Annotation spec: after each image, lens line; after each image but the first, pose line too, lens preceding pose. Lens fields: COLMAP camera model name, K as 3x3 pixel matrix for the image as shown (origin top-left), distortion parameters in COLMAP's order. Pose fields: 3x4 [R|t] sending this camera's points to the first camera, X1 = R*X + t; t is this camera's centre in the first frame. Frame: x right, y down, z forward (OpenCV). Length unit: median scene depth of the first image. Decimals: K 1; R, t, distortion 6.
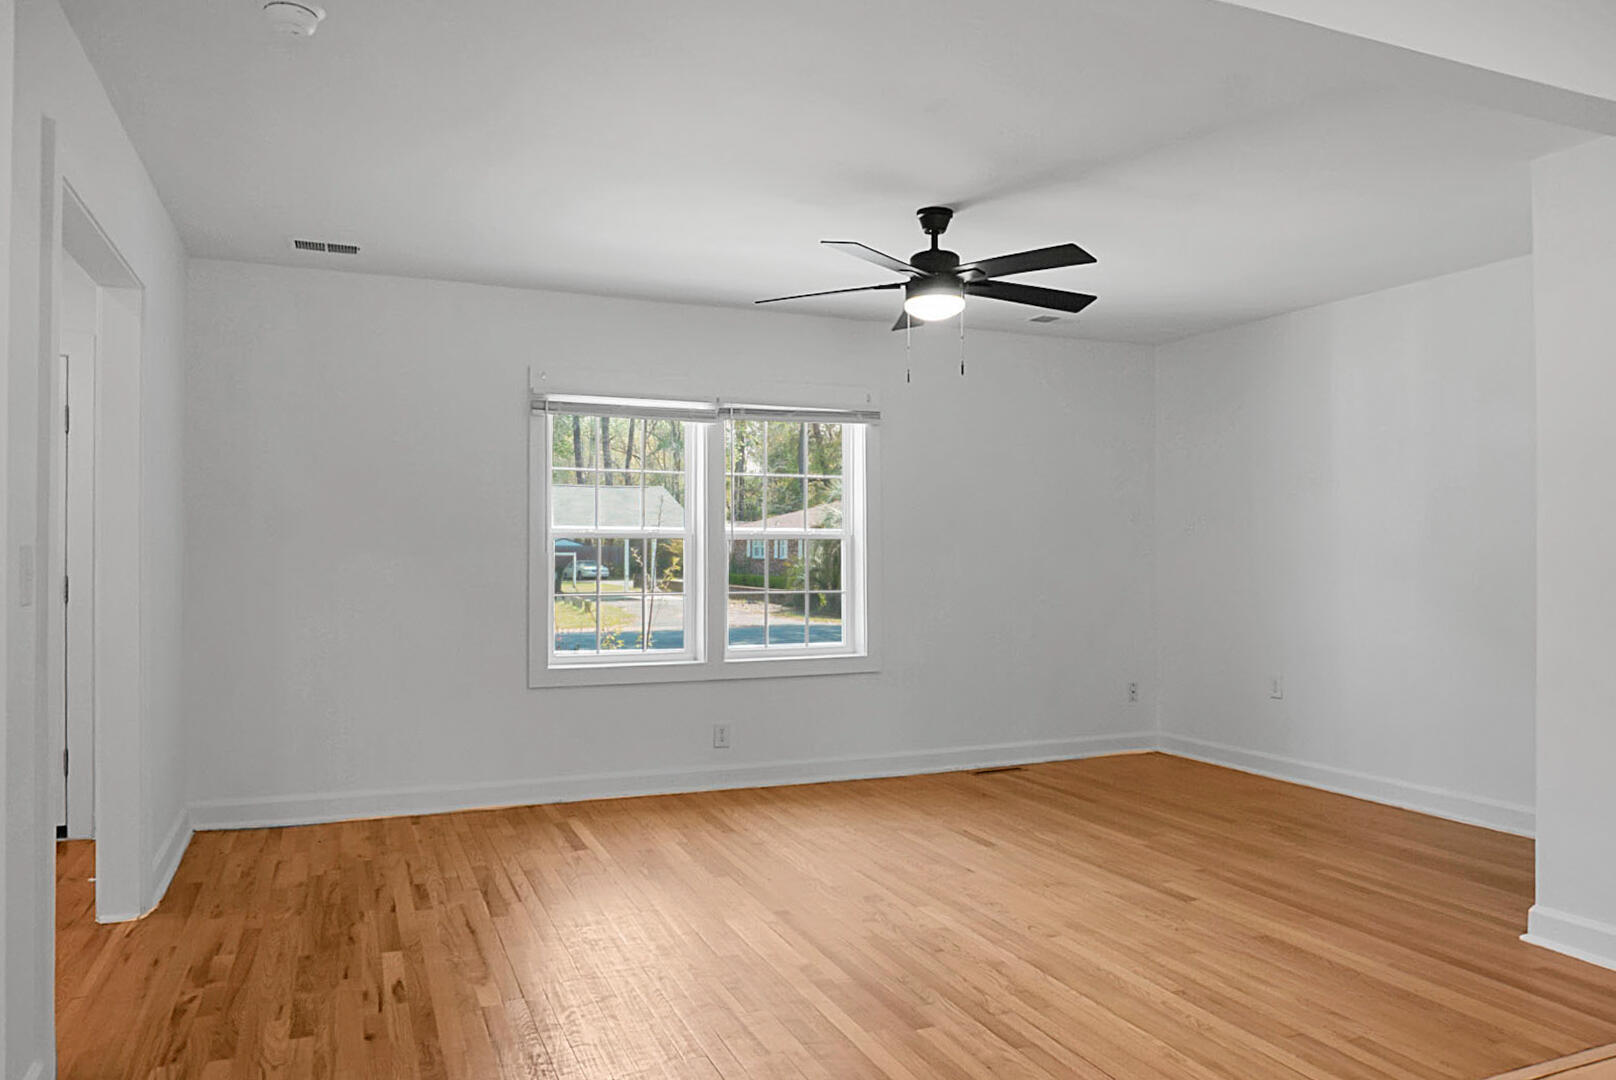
lens RADIAL K [[1093.0, 0, 807.9], [0, 1093.0, 536.5], [0, 0, 1]] dist [-0.037319, 0.002255]
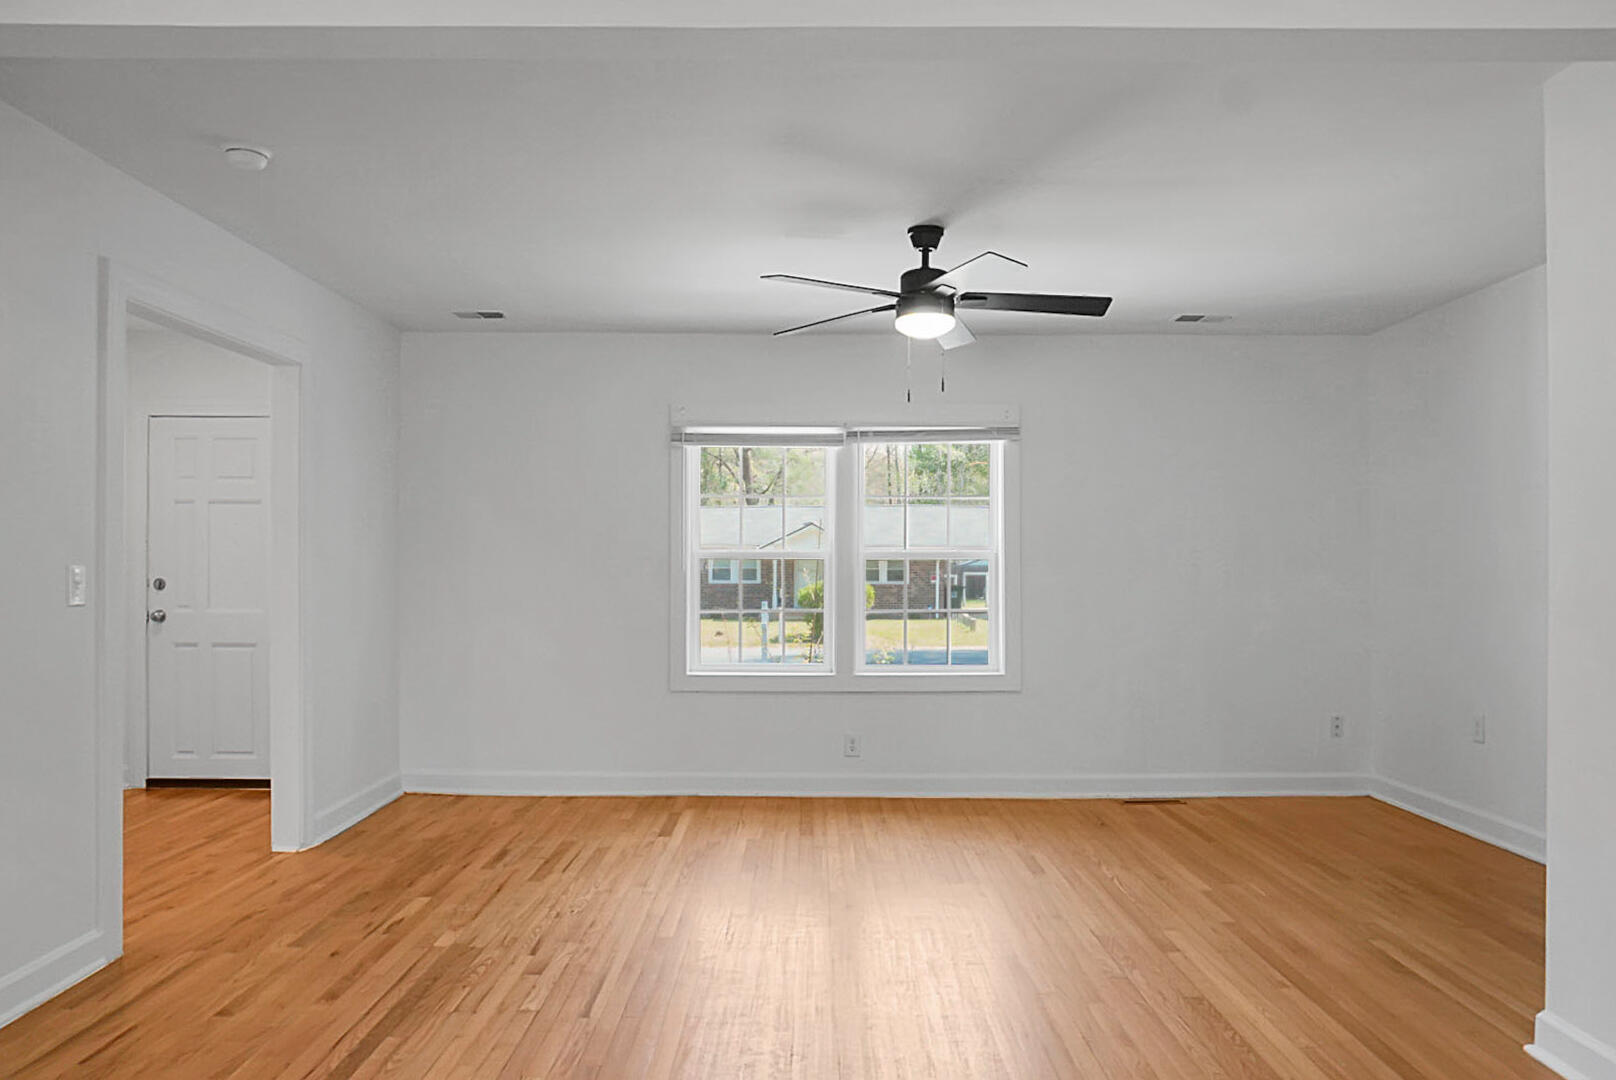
lens RADIAL K [[1077.9, 0, 808.0], [0, 1077.9, 547.8], [0, 0, 1]] dist [-0.044445, -0.000575]
pose [[0.920773, -0.006298, -0.390047, 0.387004], [0.004191, 0.999972, -0.006252, -0.000131], [0.390075, 0.004122, 0.920774, 0.047725]]
